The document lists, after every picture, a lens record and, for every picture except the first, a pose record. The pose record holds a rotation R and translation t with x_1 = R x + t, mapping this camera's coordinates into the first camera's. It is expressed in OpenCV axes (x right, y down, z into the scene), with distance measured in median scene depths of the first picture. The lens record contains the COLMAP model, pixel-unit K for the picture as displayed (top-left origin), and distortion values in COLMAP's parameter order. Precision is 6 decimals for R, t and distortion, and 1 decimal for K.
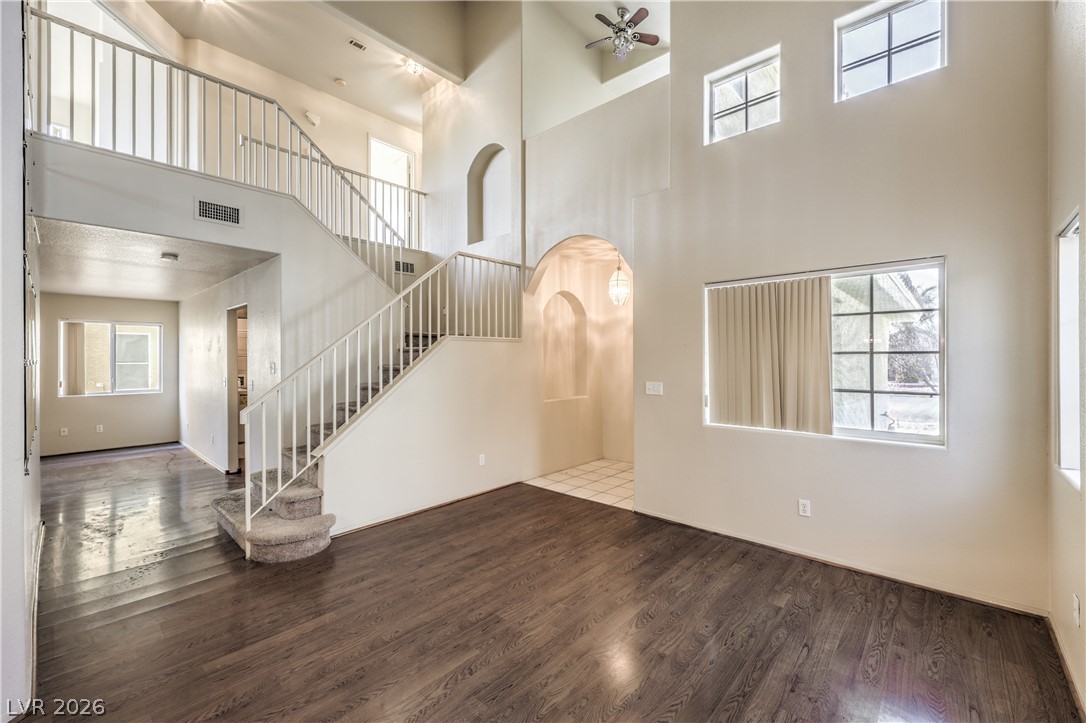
lens RADIAL K [[446.4, 0, 546.4], [0, 446.4, 358.5], [0, 0, 1]] dist [0.002587, 0.000752]
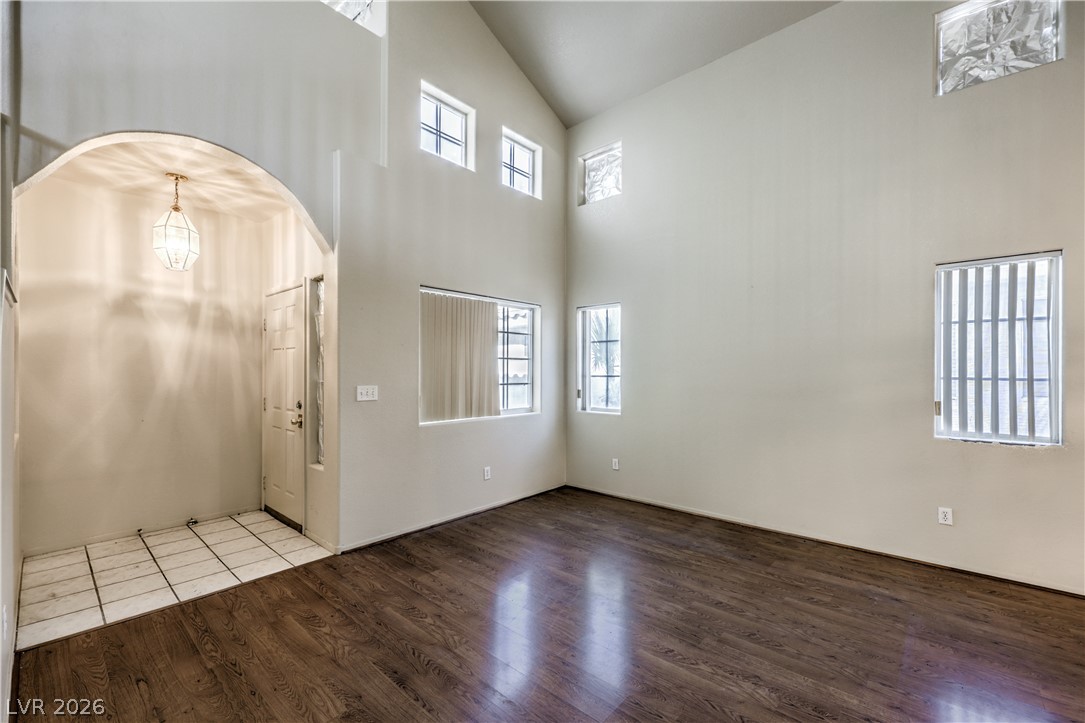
lens RADIAL K [[446.0, 0, 562.3], [0, 446.0, 374.3], [0, 0, 1]] dist [0.002587, 0.000752]
pose [[-0.028106, -0.001919, 0.999603, -0.691013], [0.000188, 0.999998, 0.001925, 0.033467], [-0.999605, 0.000242, -0.028106, 0.739499]]
